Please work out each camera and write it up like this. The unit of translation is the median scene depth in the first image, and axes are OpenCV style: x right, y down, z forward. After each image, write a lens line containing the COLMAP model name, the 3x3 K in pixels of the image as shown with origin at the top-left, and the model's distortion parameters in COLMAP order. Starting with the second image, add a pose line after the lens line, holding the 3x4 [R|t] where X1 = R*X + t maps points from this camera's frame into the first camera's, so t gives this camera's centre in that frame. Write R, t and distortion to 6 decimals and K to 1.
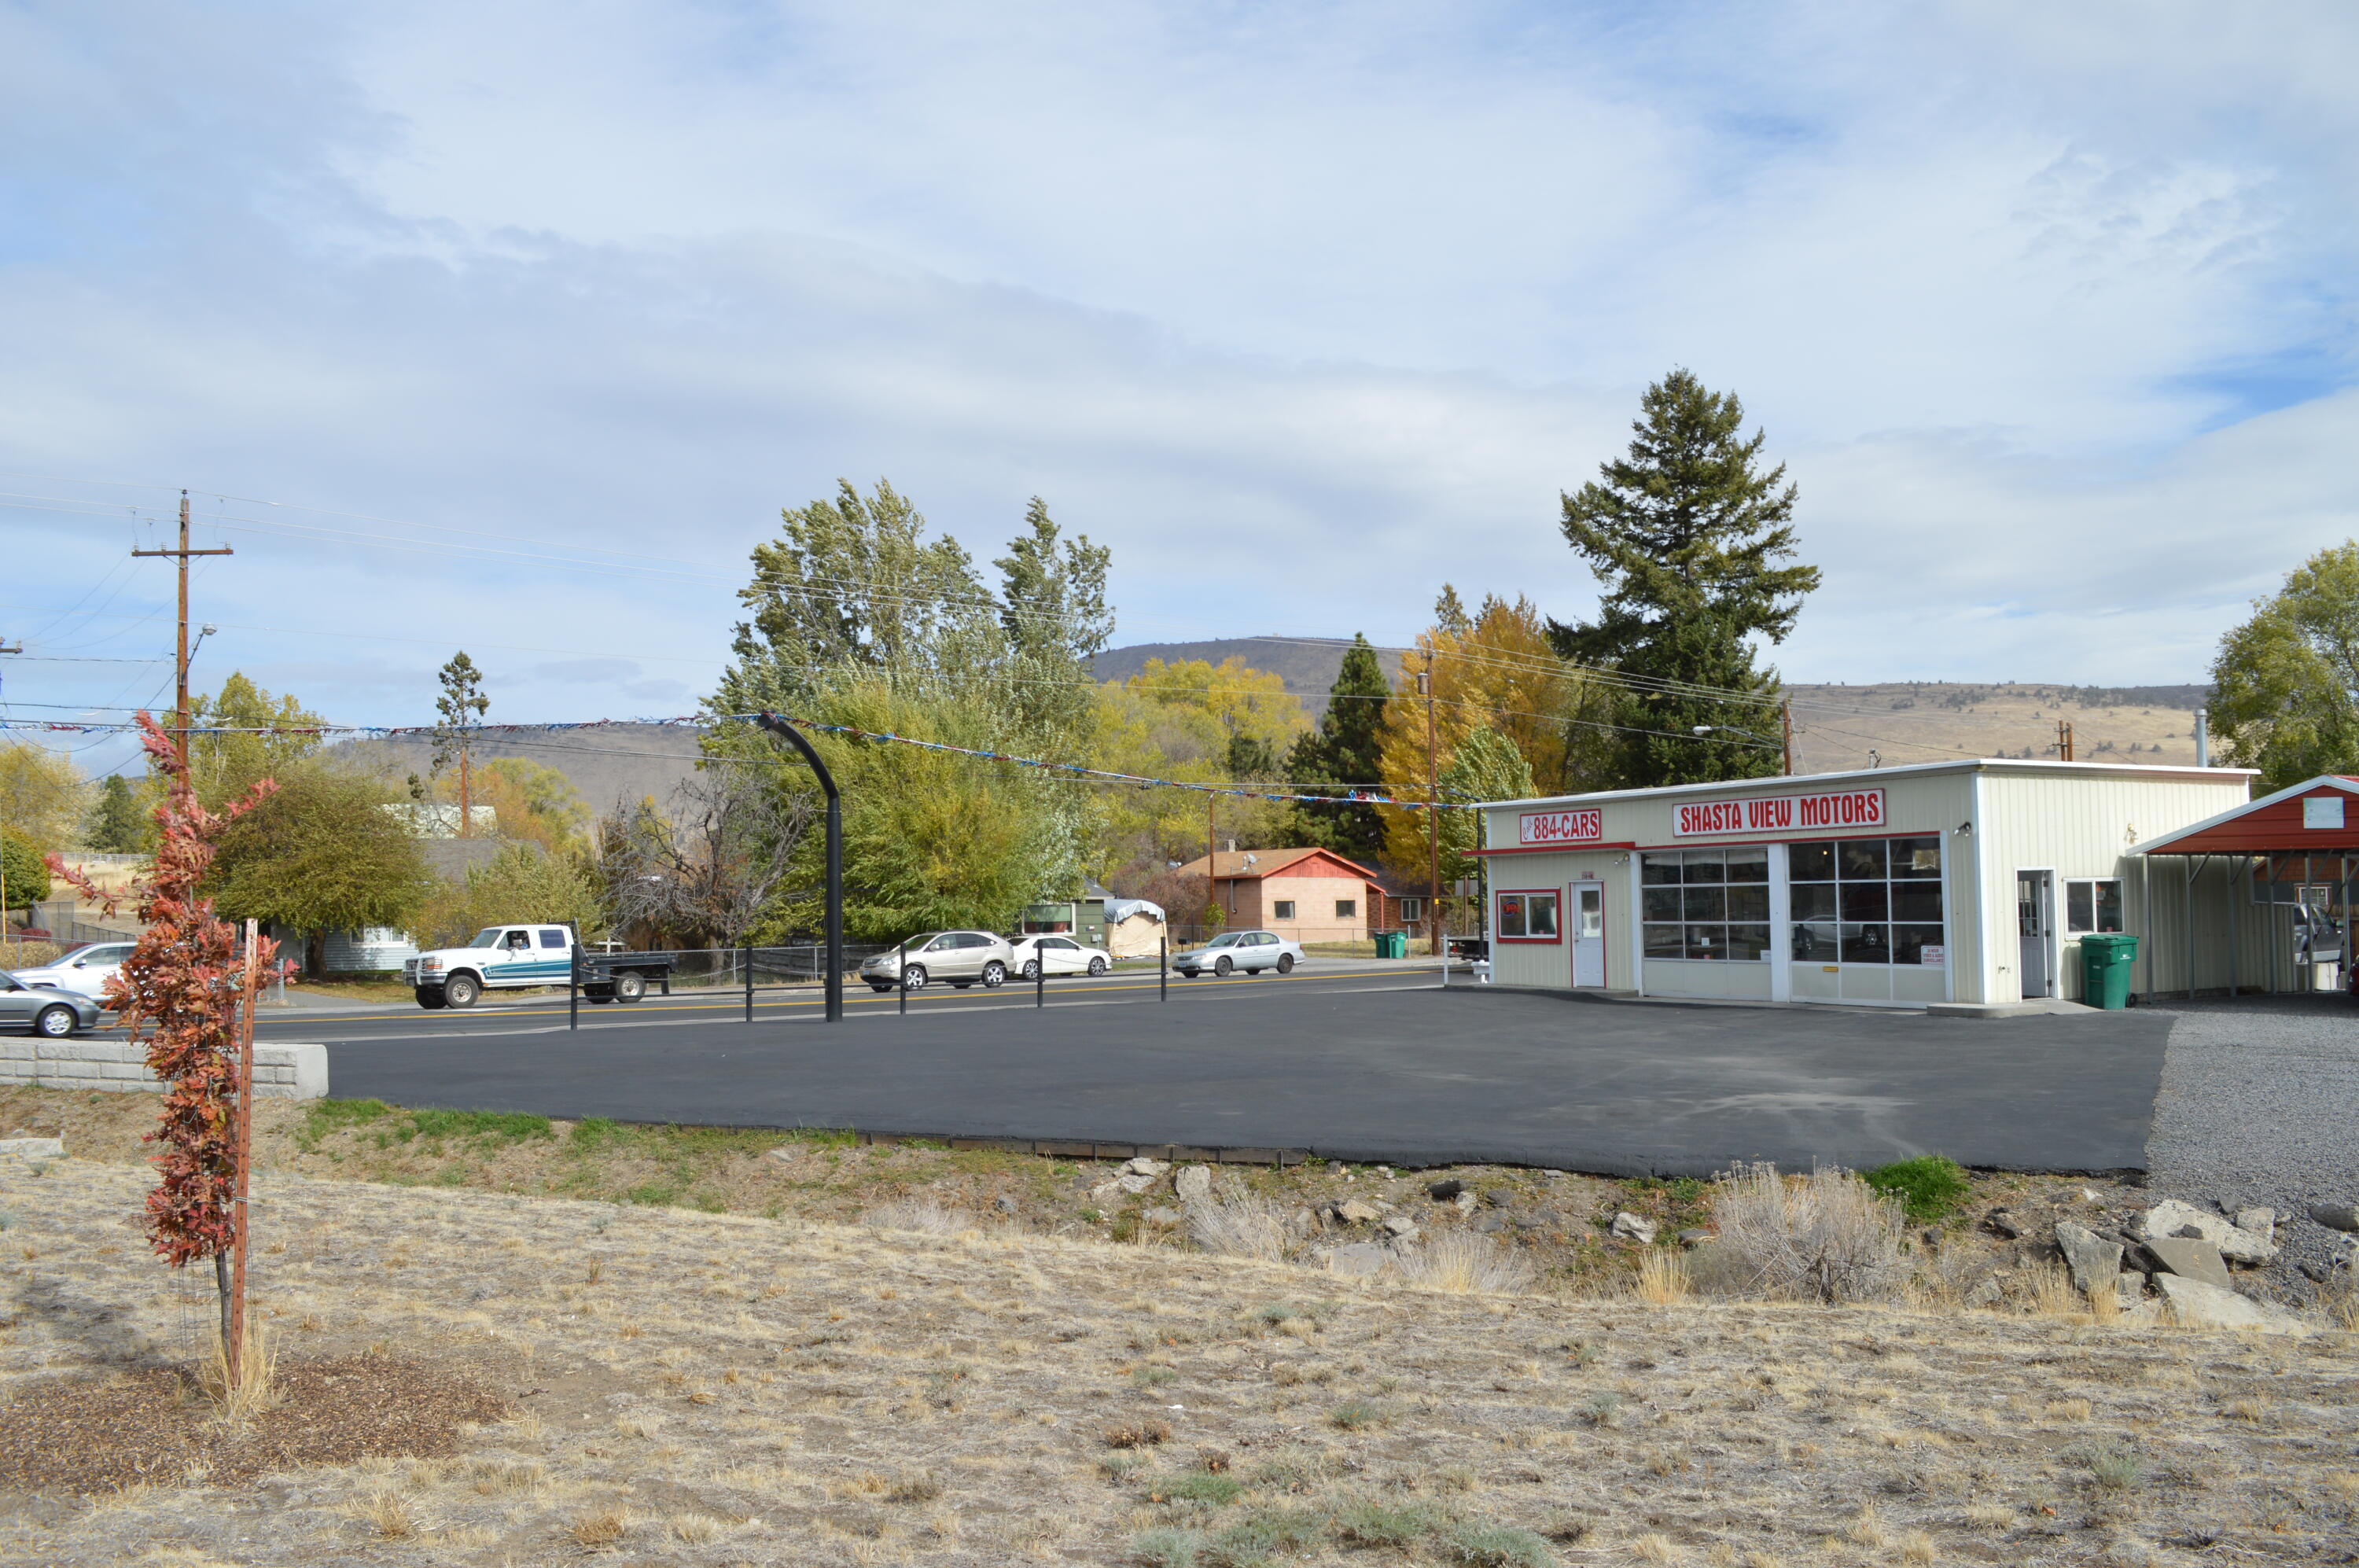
lens RADIAL K [[1891.4, 0, 1187.2], [0, 1891.4, 793.6], [0, 0, 1]] dist [-0.084166, 0.015865]
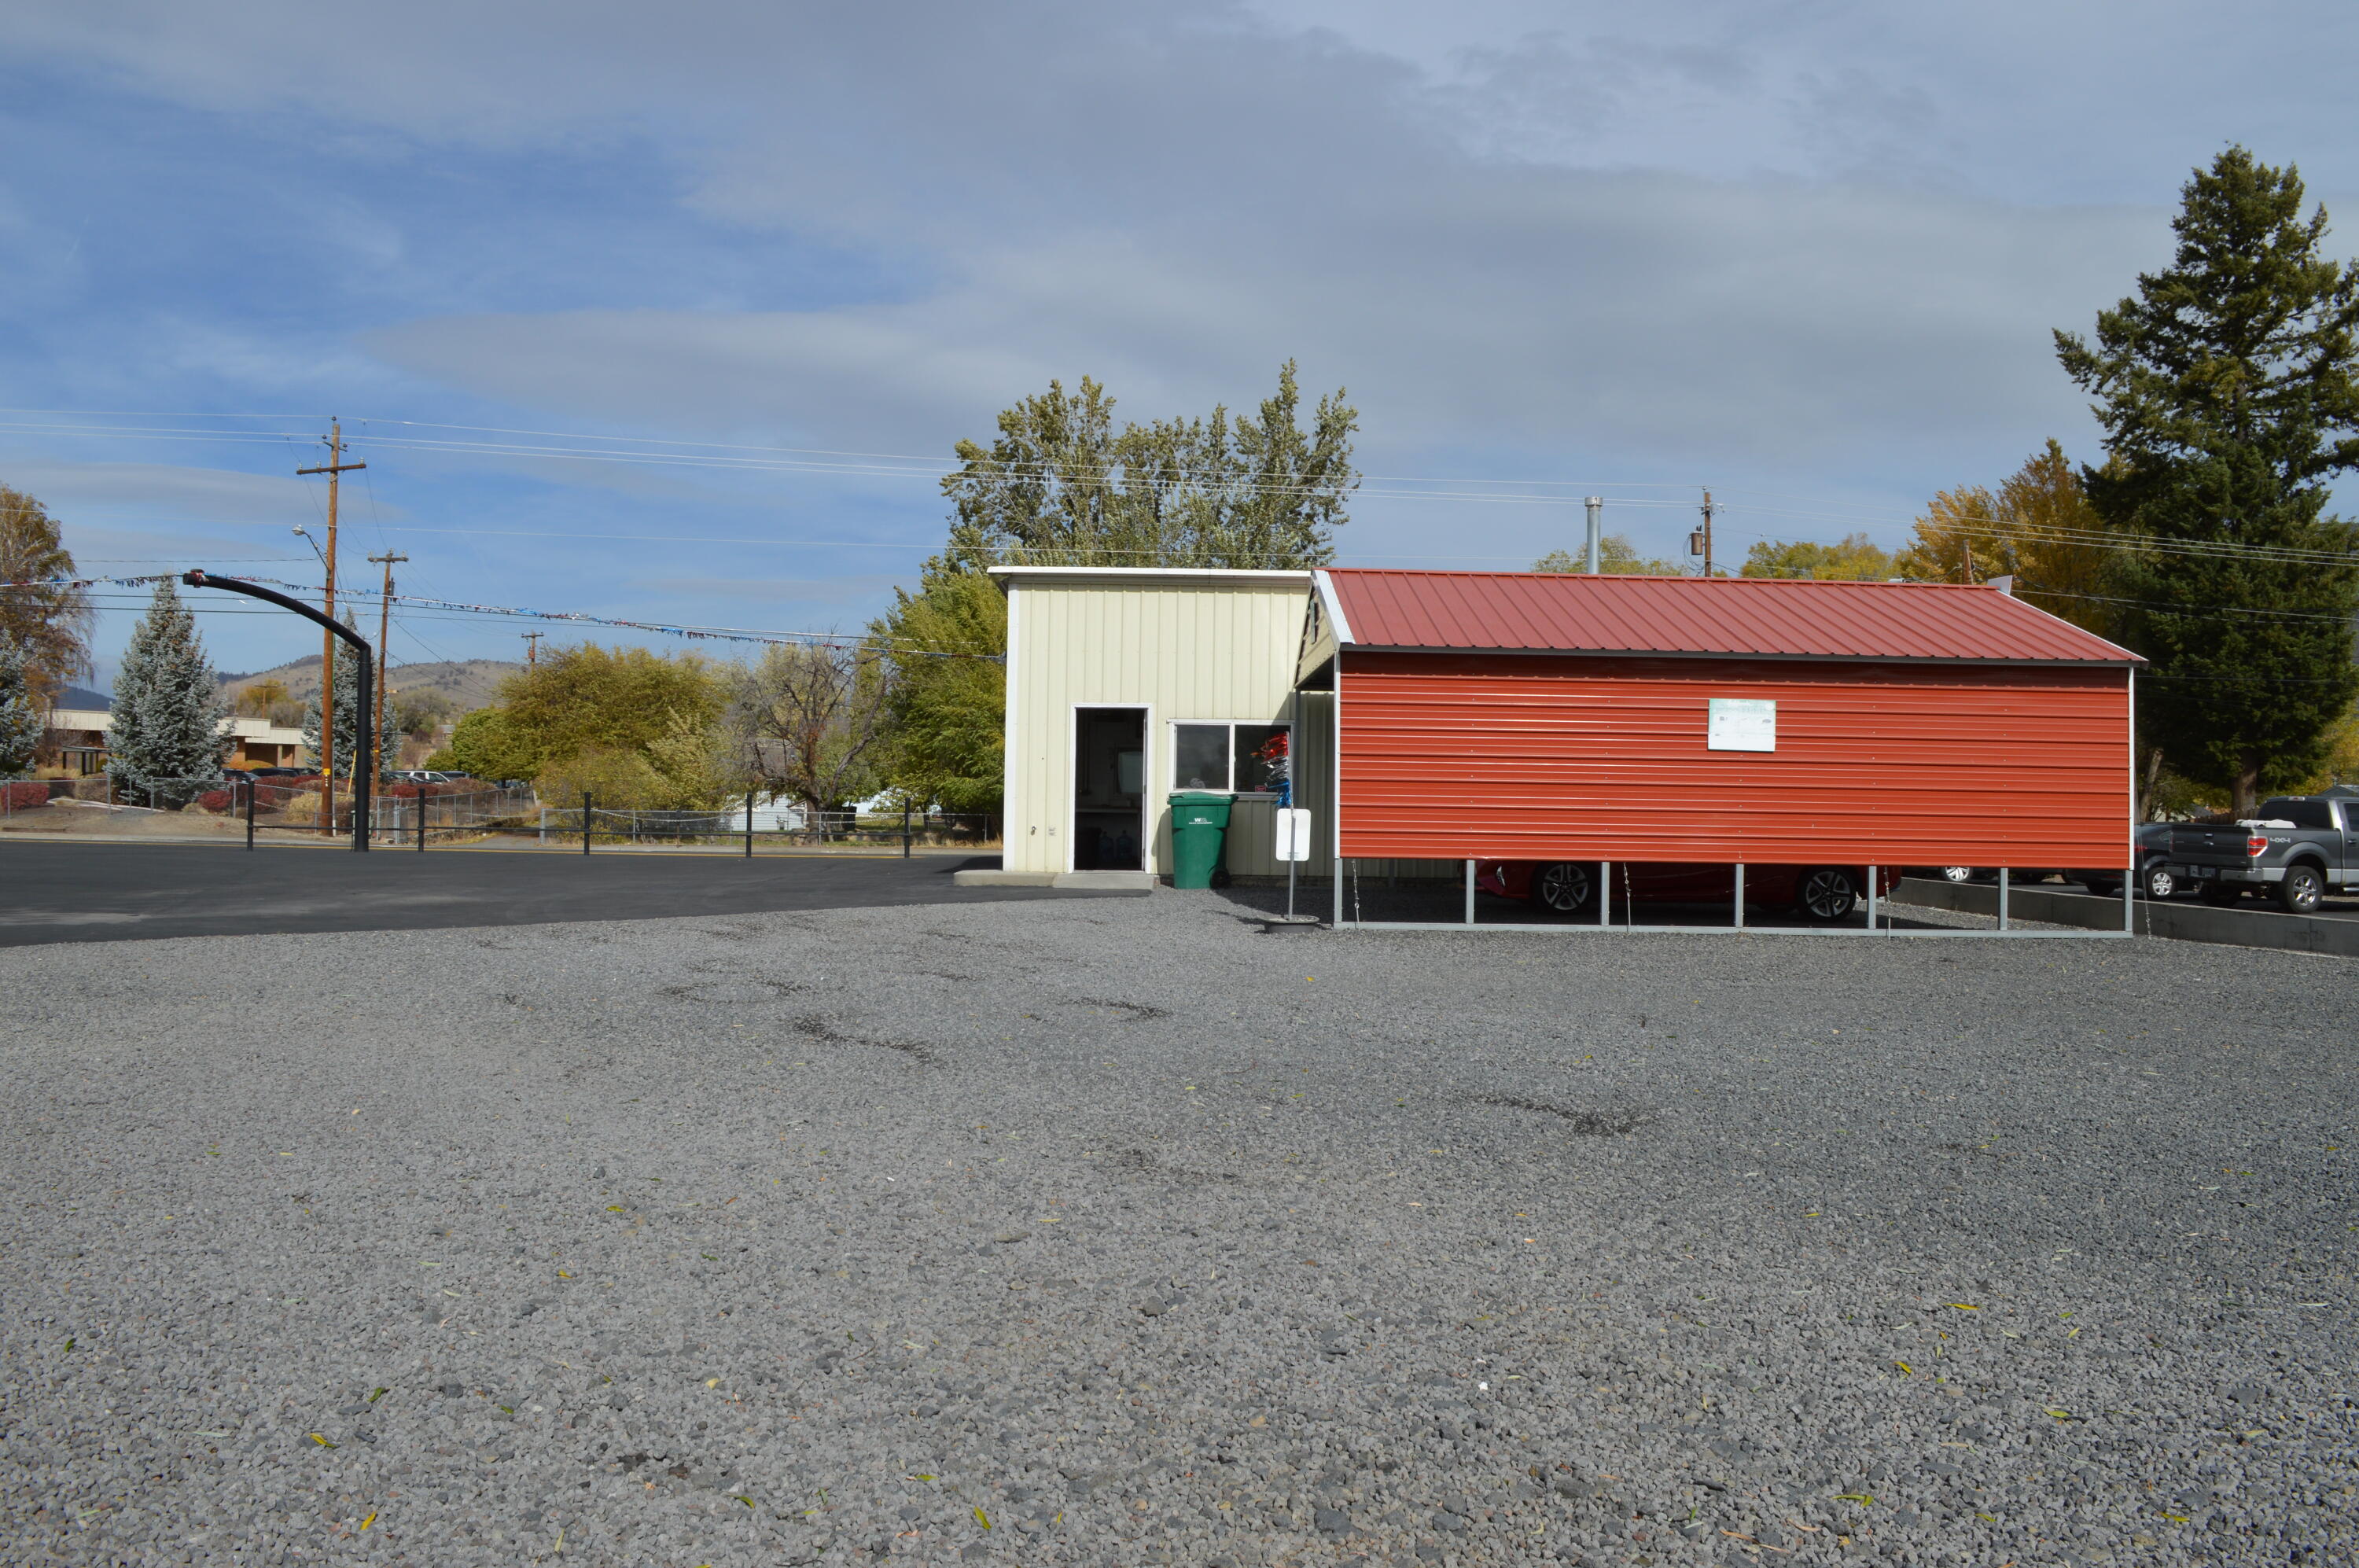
lens RADIAL K [[1891.4, 0, 1187.2], [0, 1891.4, 793.6], [0, 0, 1]] dist [-0.084166, 0.015865]
pose [[0.882410, 0.020188, -0.470048, 0.814710], [0.002919, 0.998825, 0.048377, 0.036548], [0.470472, -0.044060, 0.881314, 0.299250]]
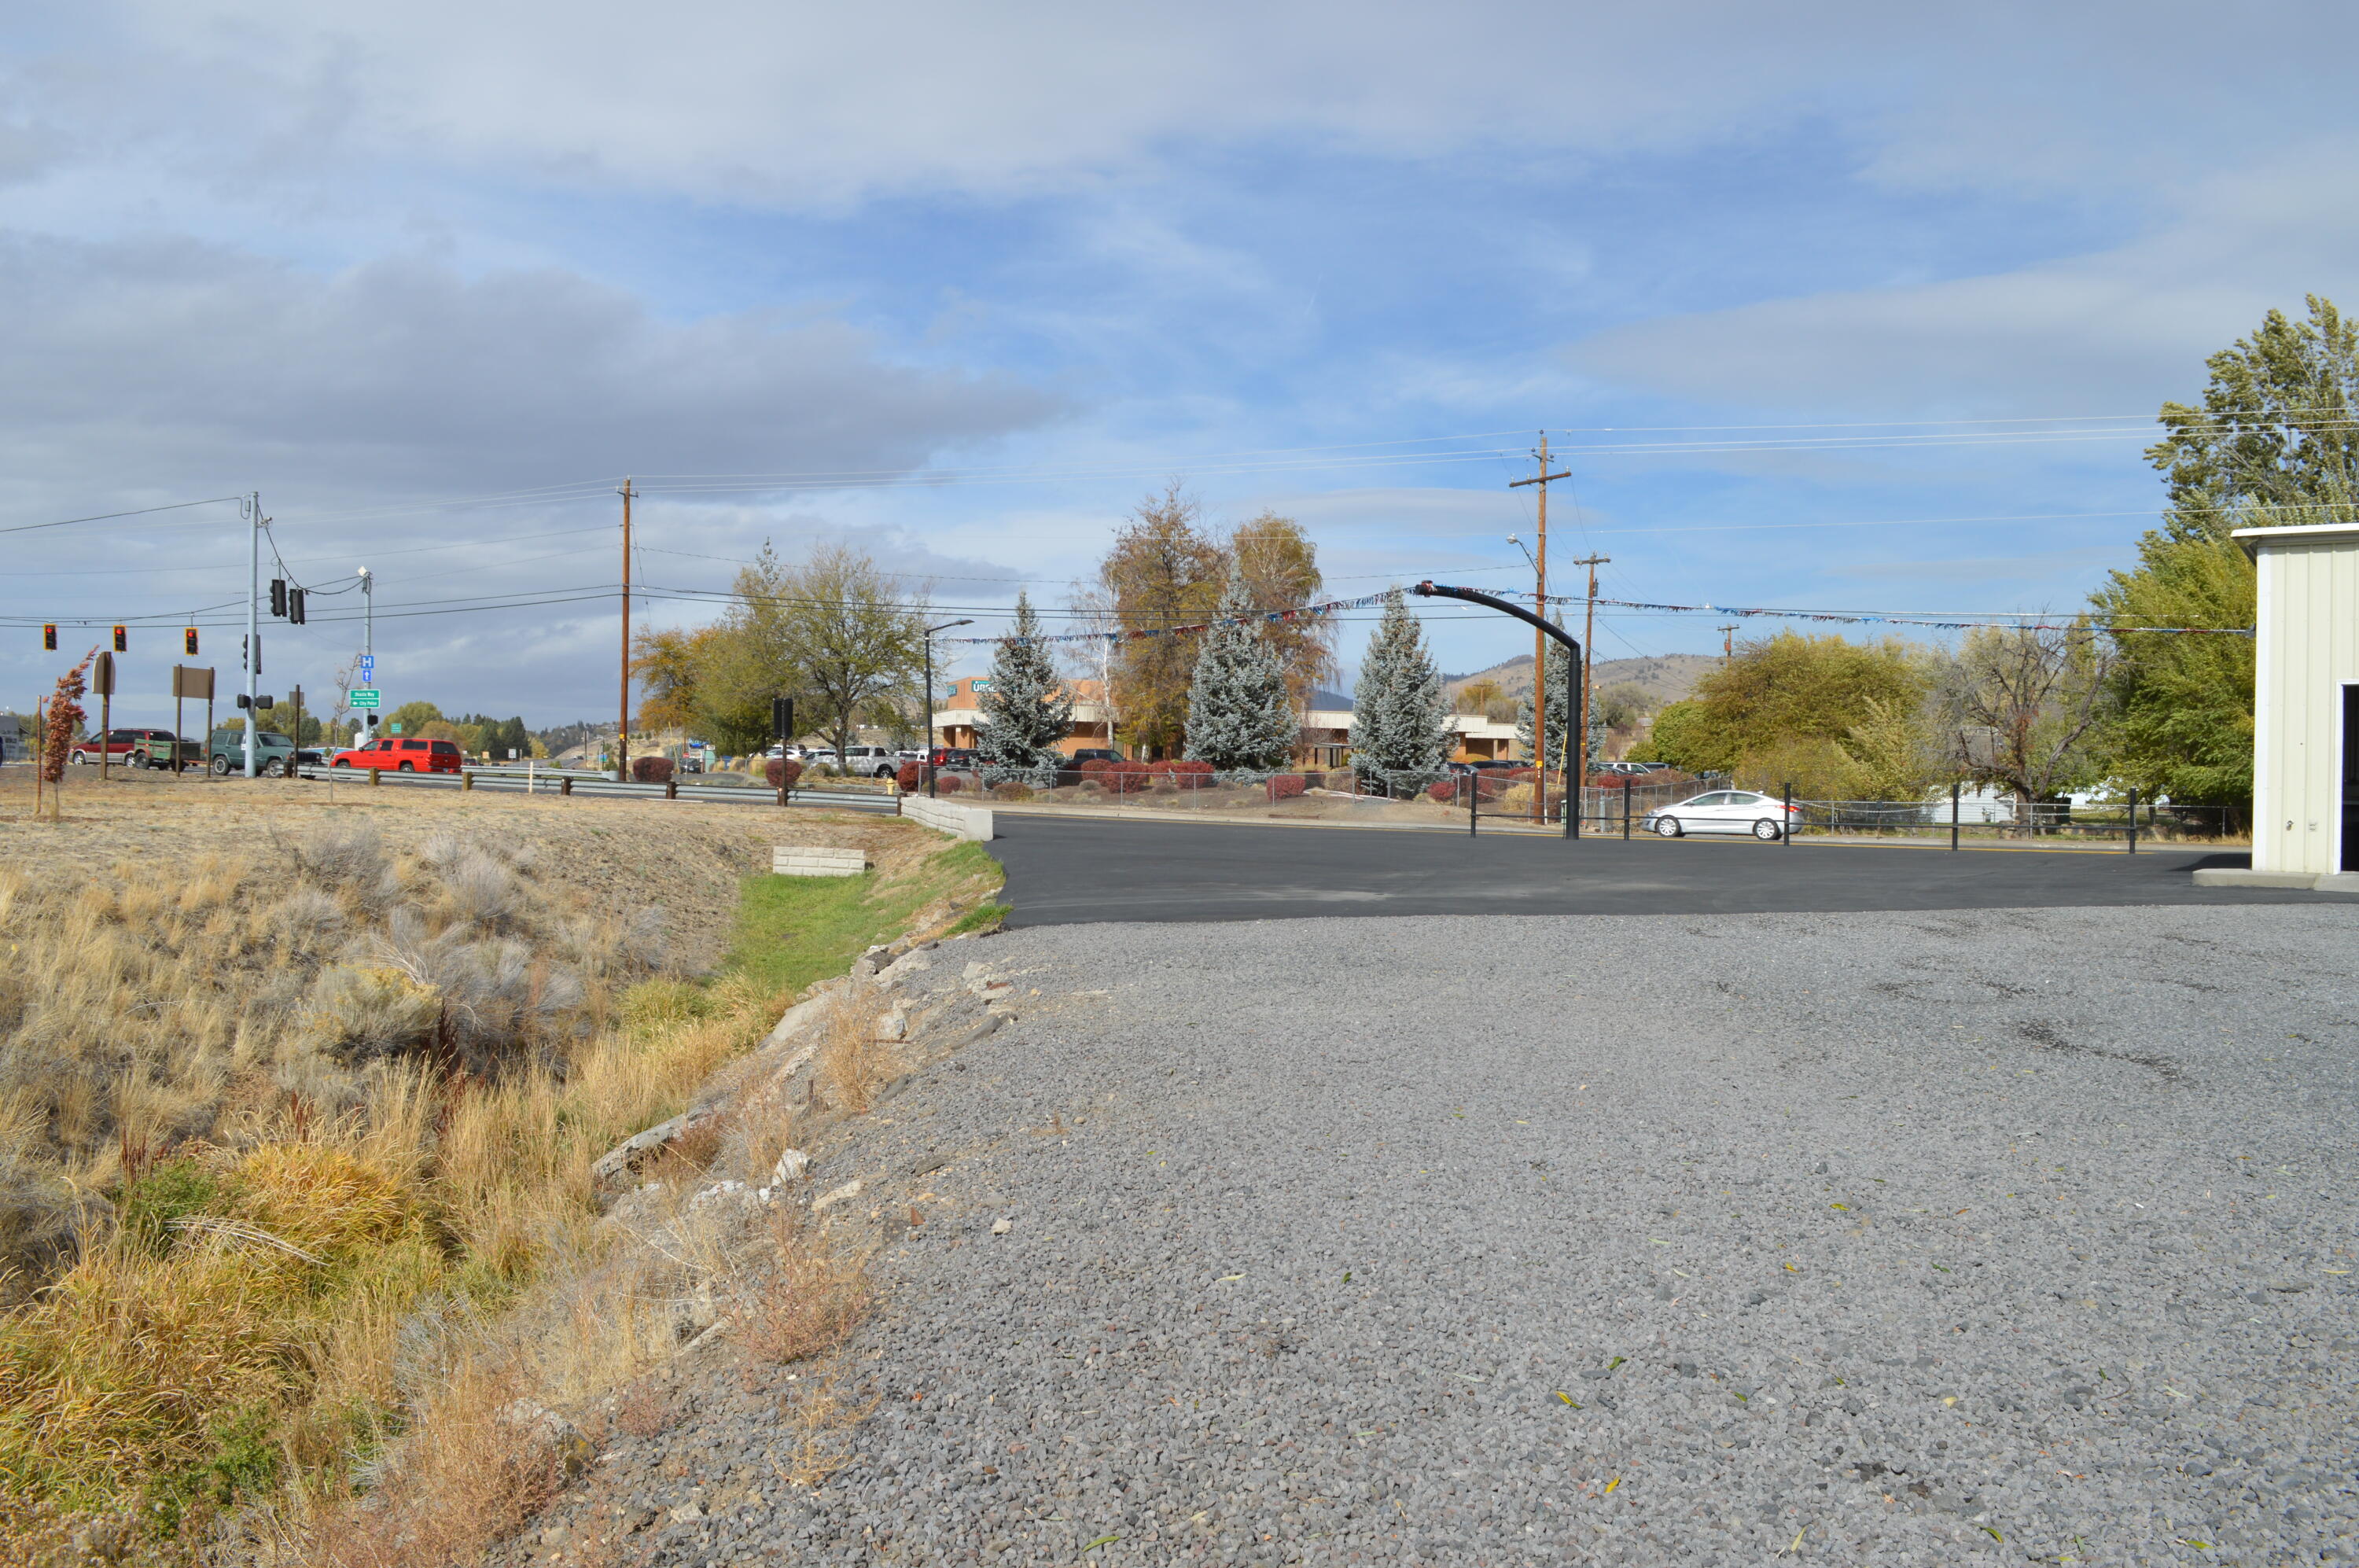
lens RADIAL K [[1866.2, 0, 1153.4], [0, 1866.2, 791.8], [0, 0, 1]] dist [-0.088477, 0.020651]
pose [[0.446728, 0.023009, -0.894374, 0.797399], [0.031906, 0.998624, 0.041627, 0.036411], [0.894101, -0.047132, 0.445379, 0.292505]]
